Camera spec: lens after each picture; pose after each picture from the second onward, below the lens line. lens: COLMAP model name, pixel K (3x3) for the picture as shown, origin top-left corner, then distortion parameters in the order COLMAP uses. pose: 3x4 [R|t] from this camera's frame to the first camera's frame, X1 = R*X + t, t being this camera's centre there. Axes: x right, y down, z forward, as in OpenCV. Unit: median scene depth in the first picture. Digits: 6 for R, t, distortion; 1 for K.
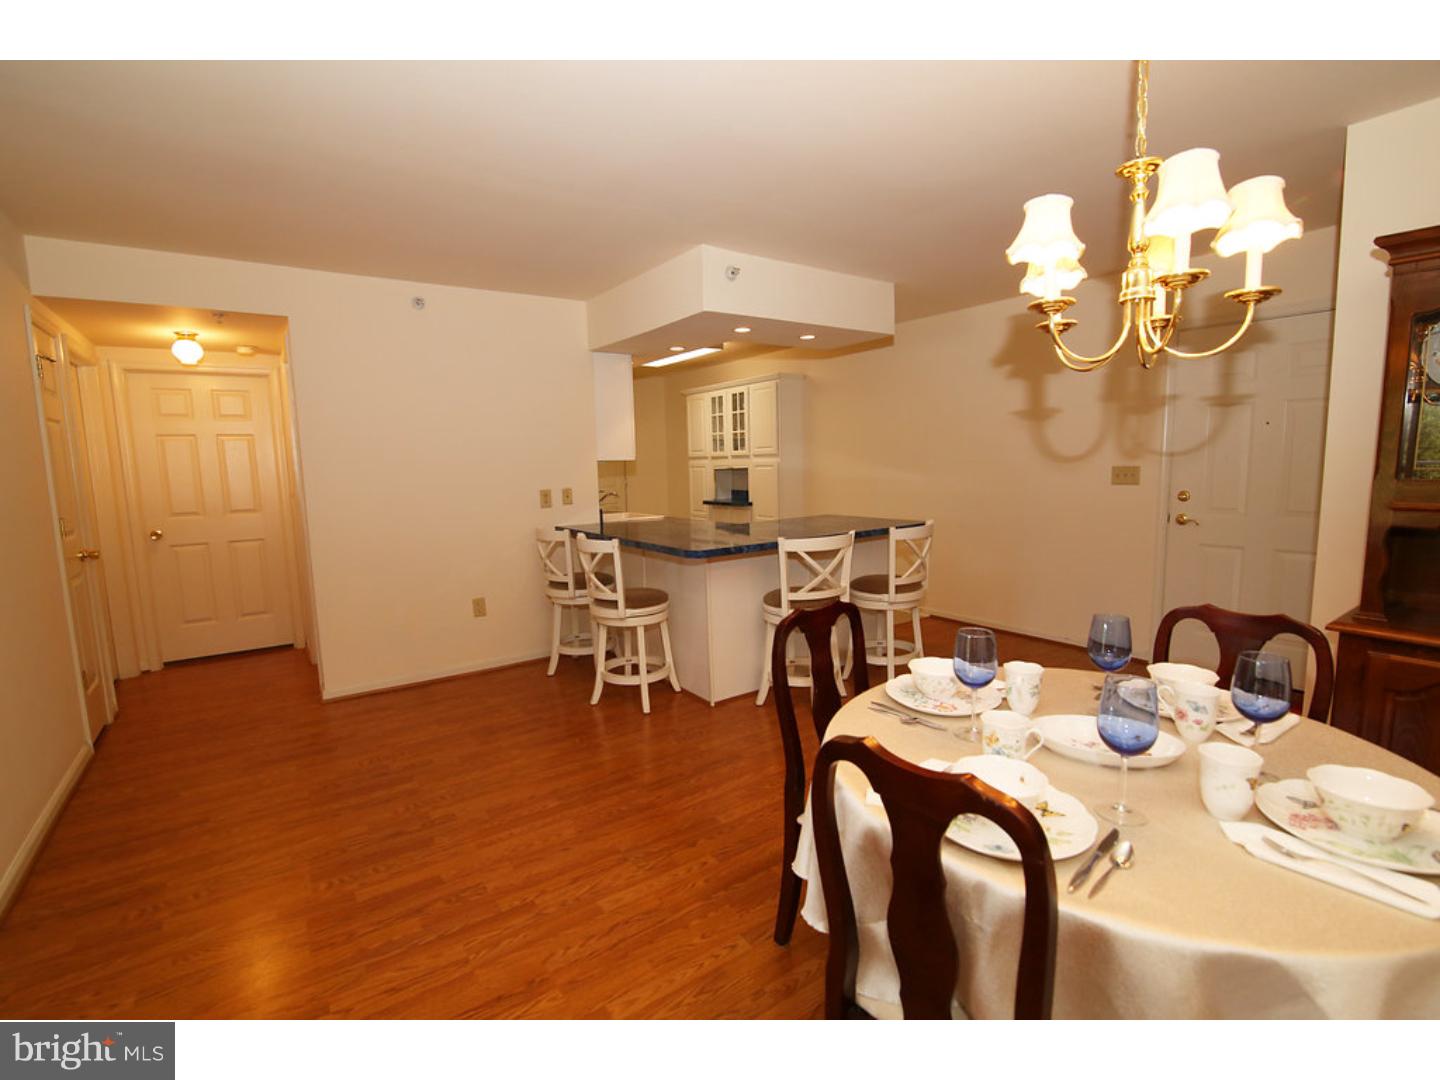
lens RADIAL K [[671.4, 0, 723.3], [0, 671.4, 528.4], [0, 0, 1]] dist [-0.021364, -0.004623]
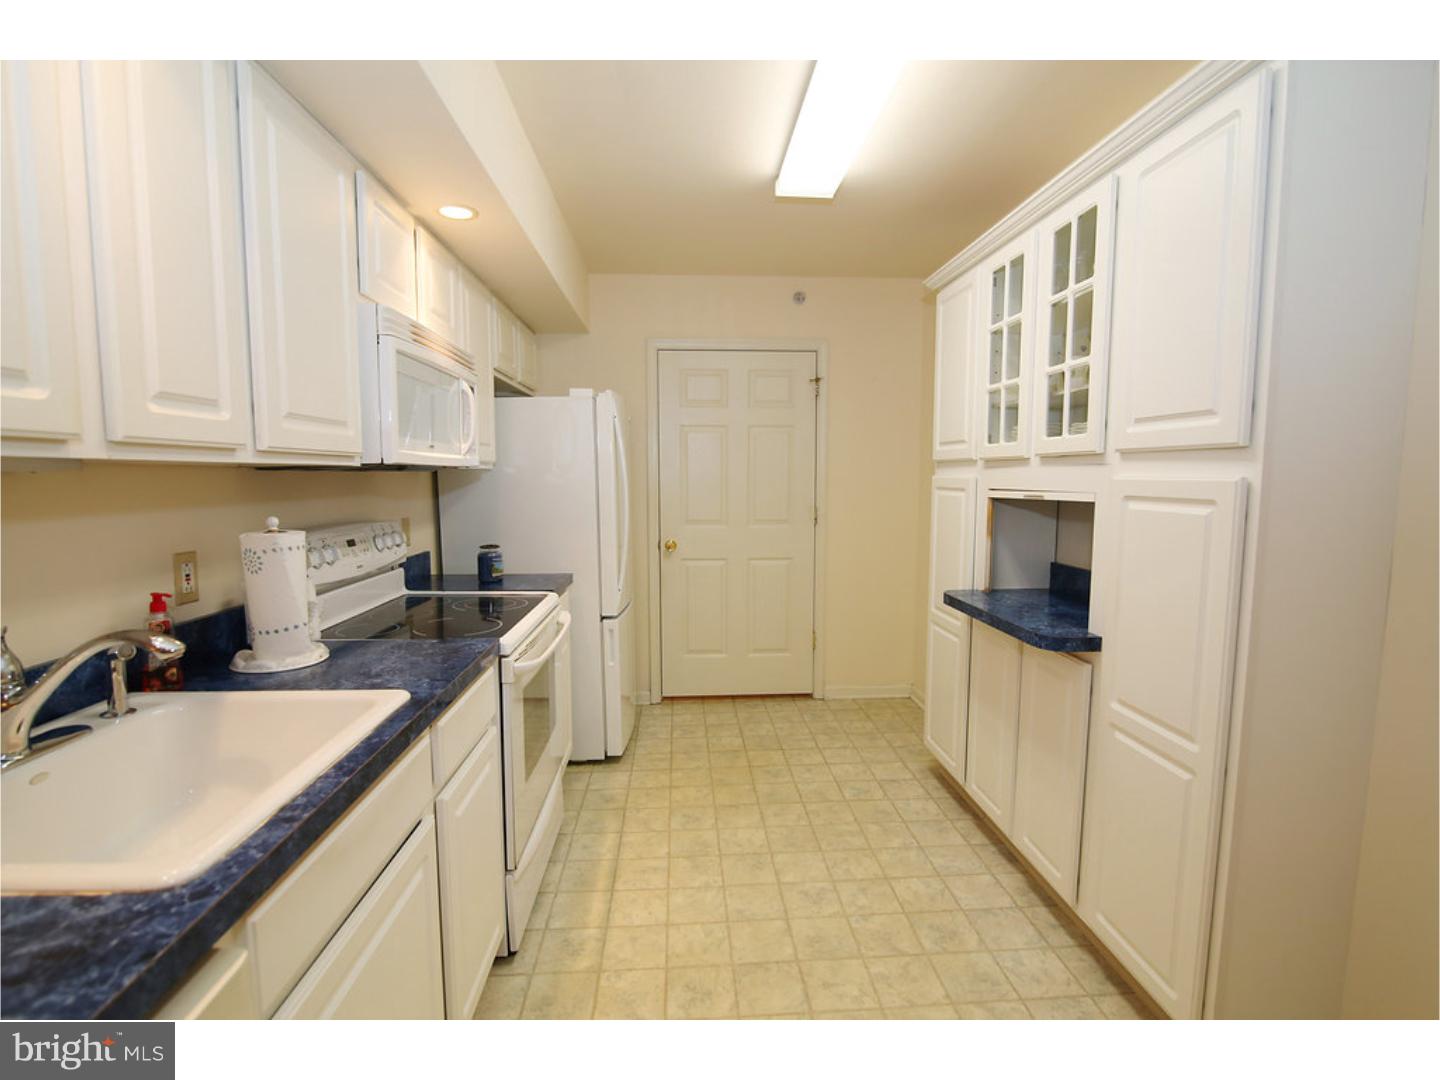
lens RADIAL K [[671.4, 0, 725.7], [0, 671.4, 548.7], [0, 0, 1]] dist [-0.021364, -0.004623]
pose [[0.851561, 0.071940, -0.519296, 0.049326], [-0.063542, 0.997401, 0.033975, -0.069718], [0.520390, 0.004065, 0.853919, 0.689902]]
